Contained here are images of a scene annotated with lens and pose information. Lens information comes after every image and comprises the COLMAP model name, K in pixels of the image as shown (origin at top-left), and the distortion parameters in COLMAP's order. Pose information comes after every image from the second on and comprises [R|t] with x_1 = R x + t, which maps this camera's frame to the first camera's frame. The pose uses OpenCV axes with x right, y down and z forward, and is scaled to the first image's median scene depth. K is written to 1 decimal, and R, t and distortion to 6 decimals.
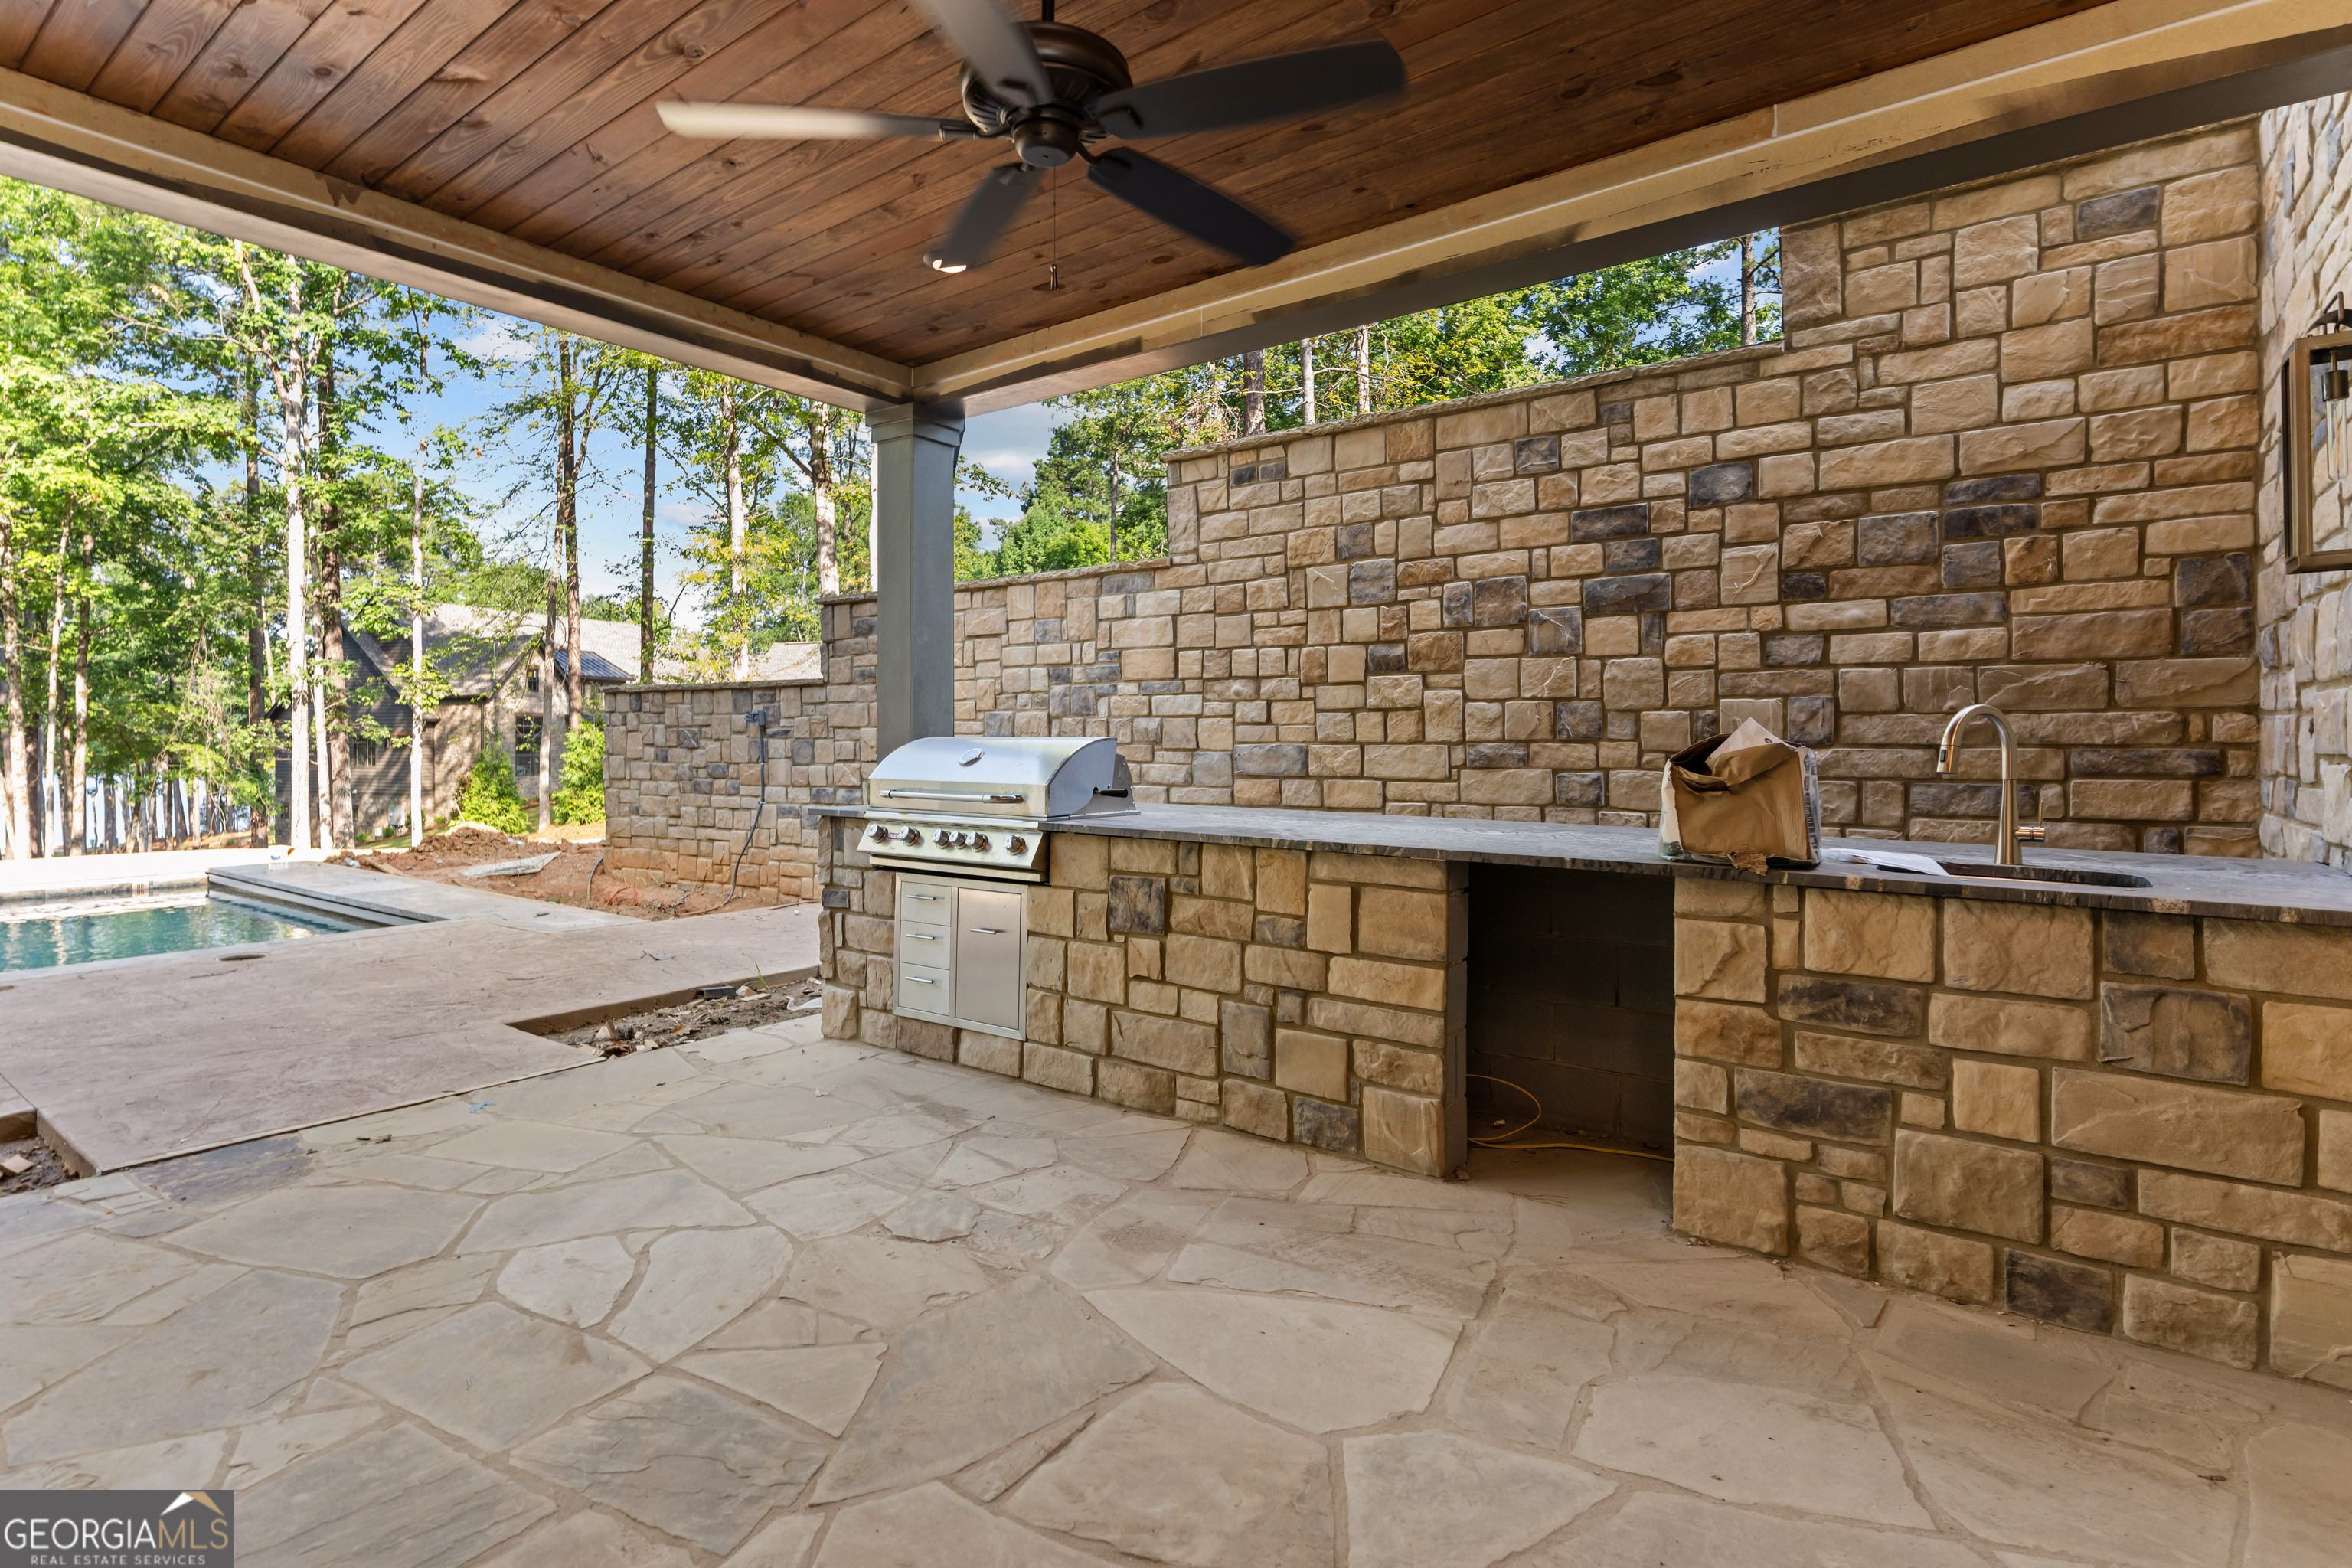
lens RADIAL K [[1173.8, 0, 1171.6], [0, 1173.8, 758.6], [0, 0, 1]] dist [-0.000252, -0.000590]
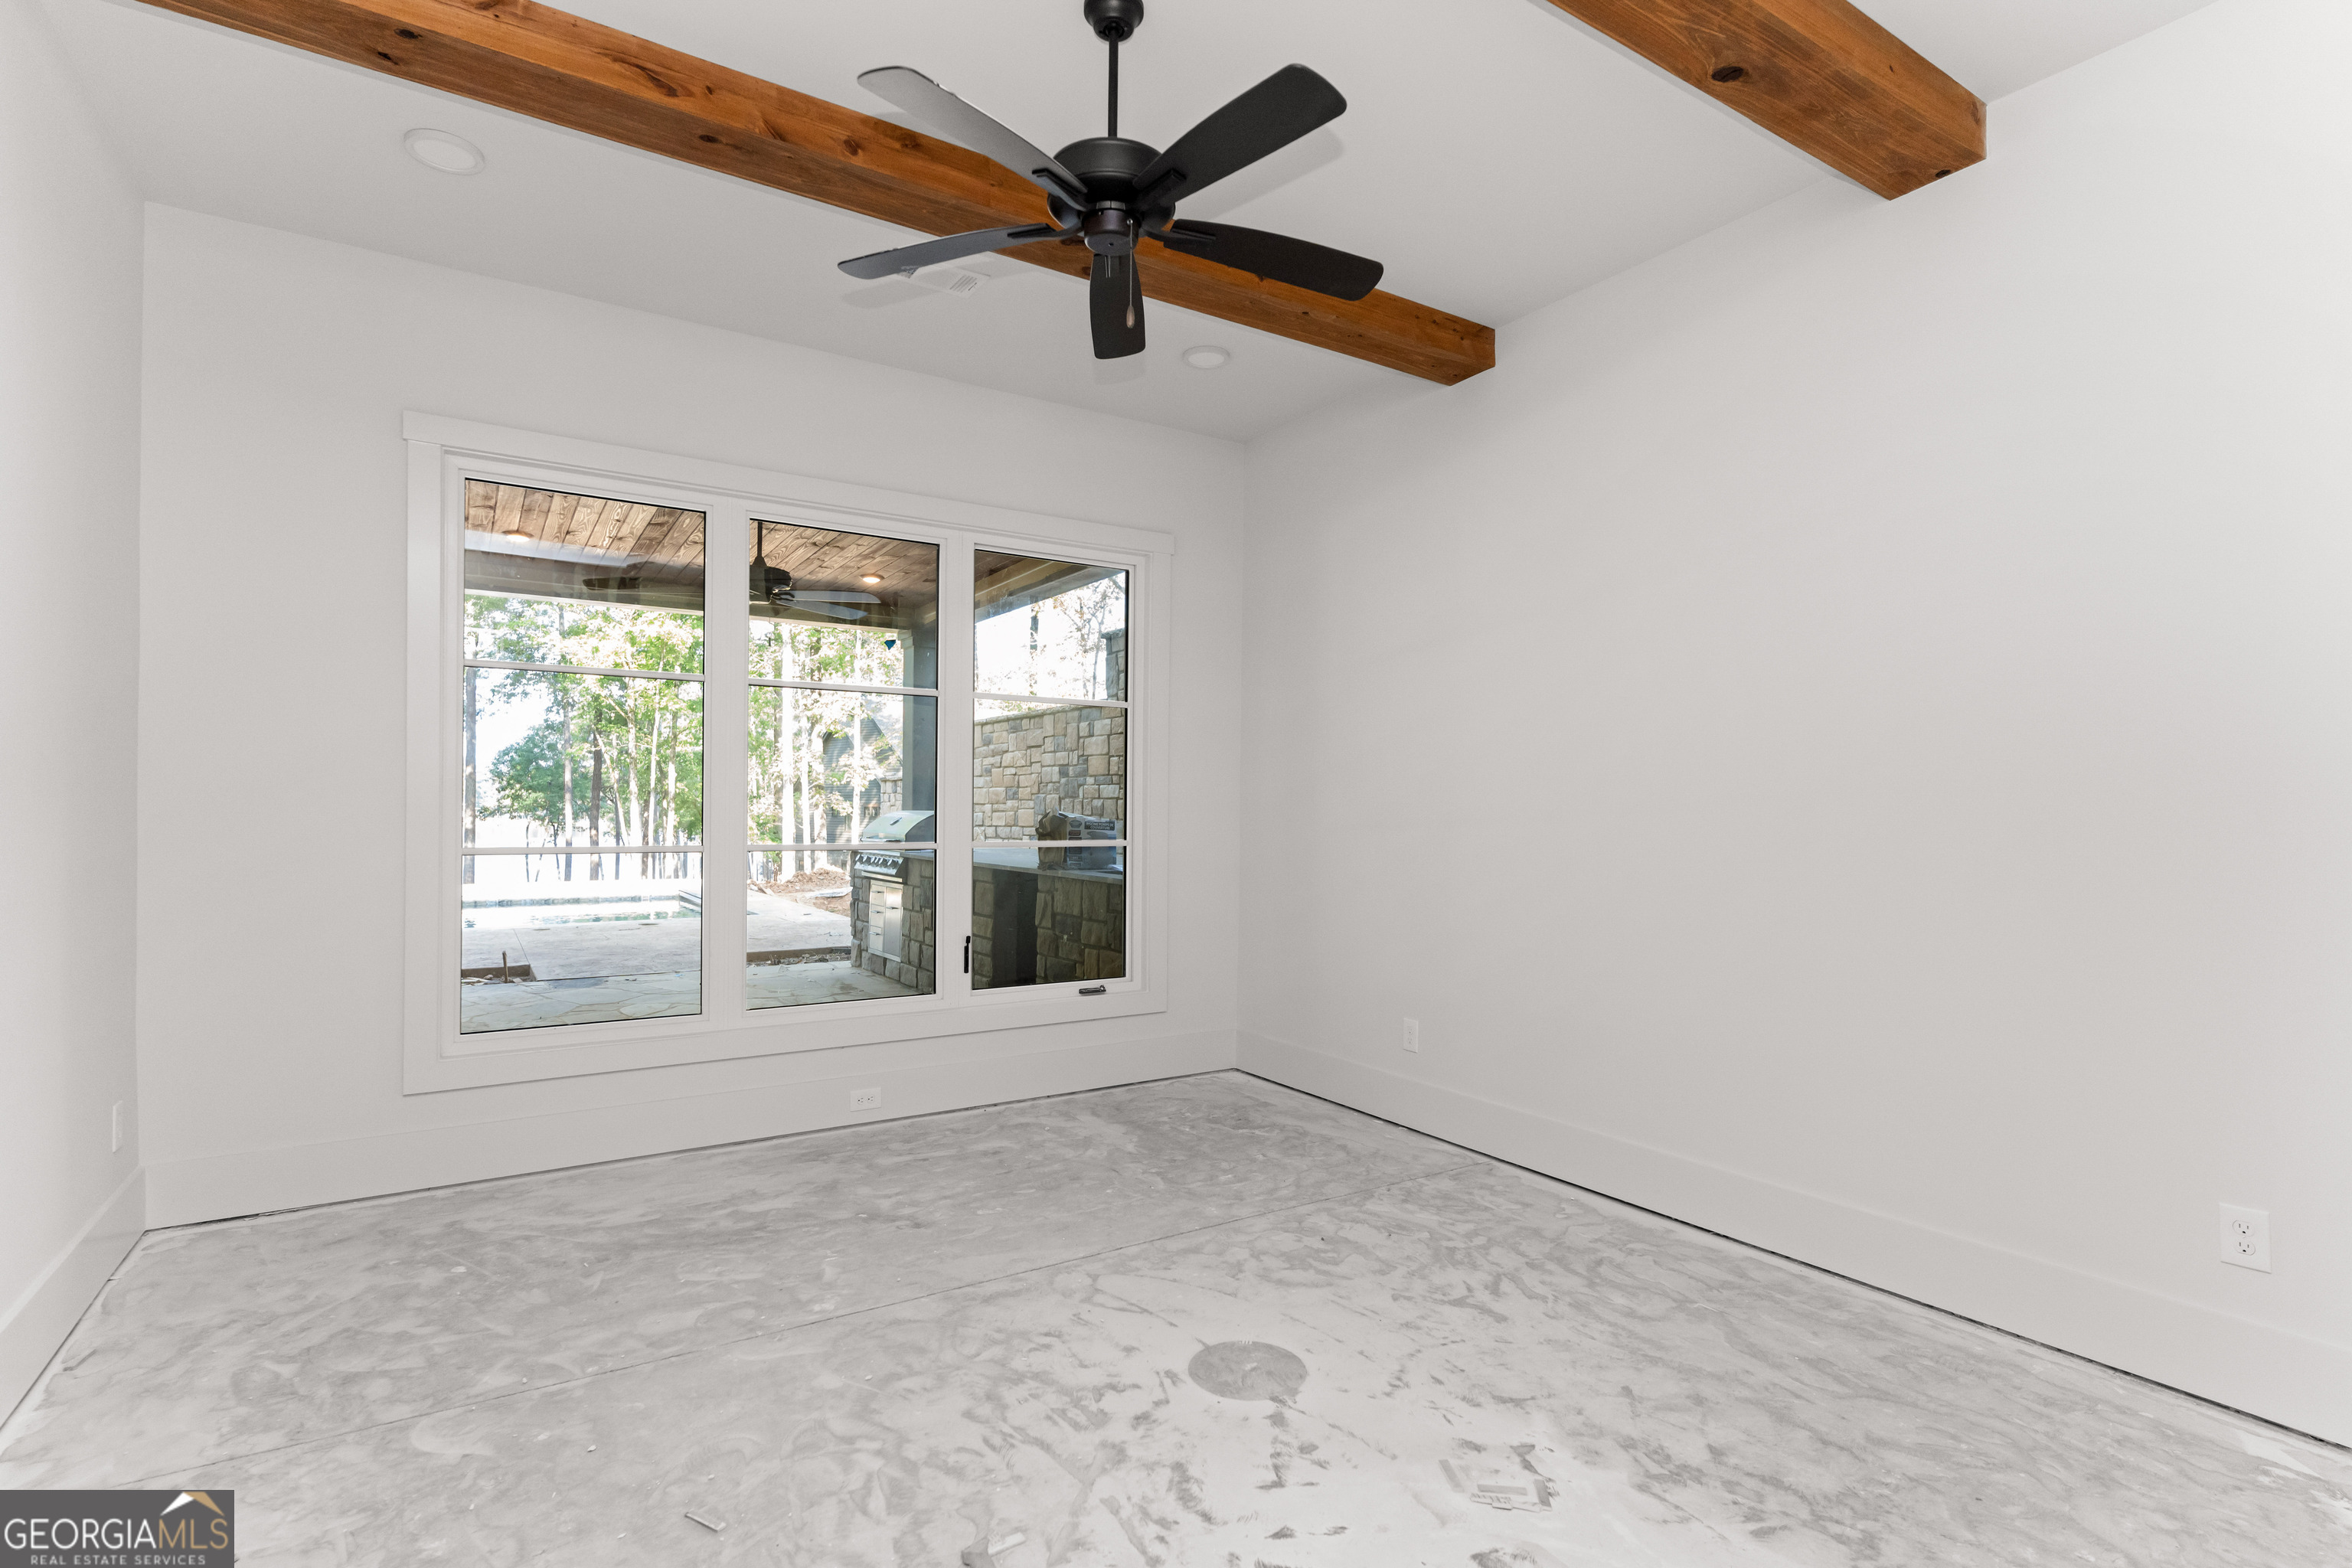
lens RADIAL K [[1136.6, 0, 1166.2], [0, 1136.6, 807.7], [0, 0, 1]] dist [-0.000169, -0.000030]
pose [[0.936764, 0.002537, -0.349953, 0.122556], [-0.009272, 0.999803, -0.017571, 0.000764], [0.349839, 0.019705, 0.936602, -0.084375]]
